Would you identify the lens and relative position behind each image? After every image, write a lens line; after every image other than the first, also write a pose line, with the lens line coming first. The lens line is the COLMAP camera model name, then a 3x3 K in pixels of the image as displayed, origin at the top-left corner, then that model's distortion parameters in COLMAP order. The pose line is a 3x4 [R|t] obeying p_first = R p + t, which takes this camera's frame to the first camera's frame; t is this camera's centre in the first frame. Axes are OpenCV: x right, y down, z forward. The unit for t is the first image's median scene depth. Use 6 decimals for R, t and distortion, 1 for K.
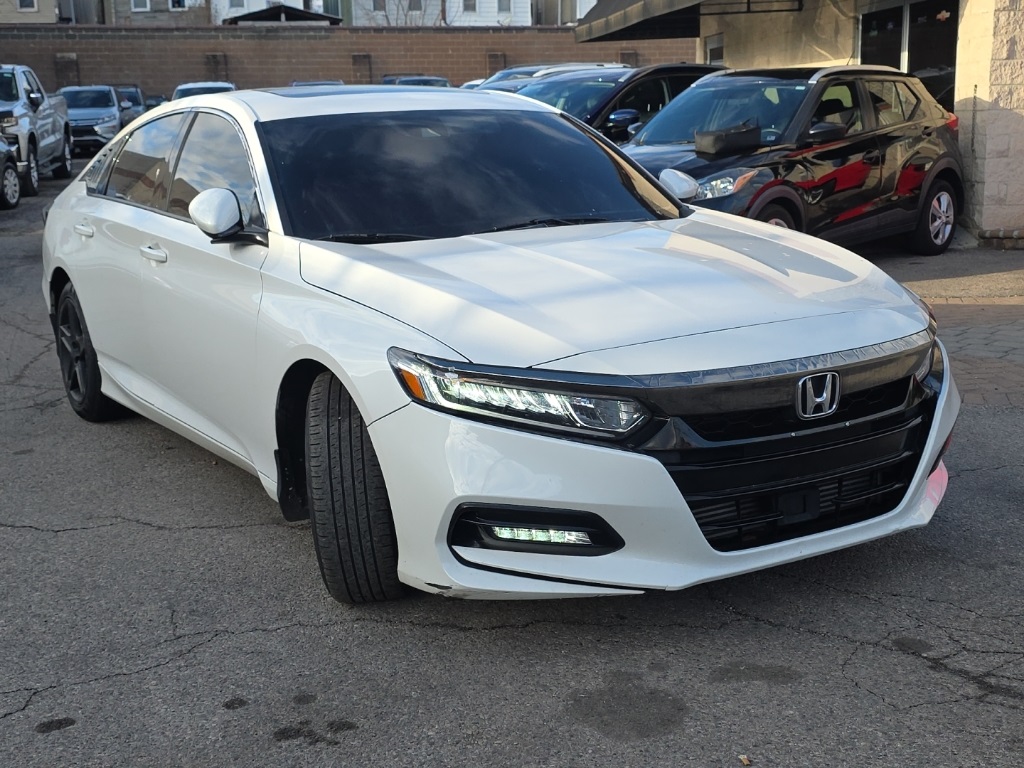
lens RADIAL K [[1340.4, 0, 512.0], [0, 1340.4, 384.0], [0, 0, 1]] dist [0.078543, -0.039119]
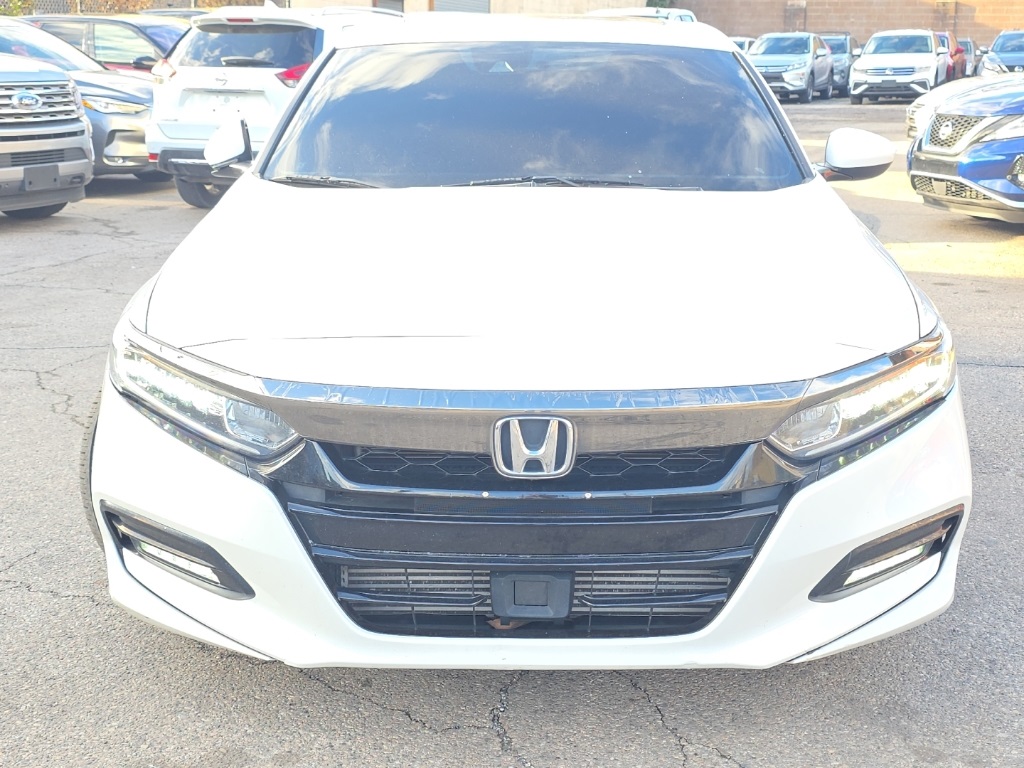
lens RADIAL K [[1340.4, 0, 512.0], [0, 1340.4, 384.0], [0, 0, 1]] dist [0.078543, -0.039119]
pose [[0.860555, 0.154336, -0.485414, 0.482865], [-0.137306, 0.988001, 0.070713, -0.062935], [0.490503, 0.005798, 0.871420, 0.336814]]
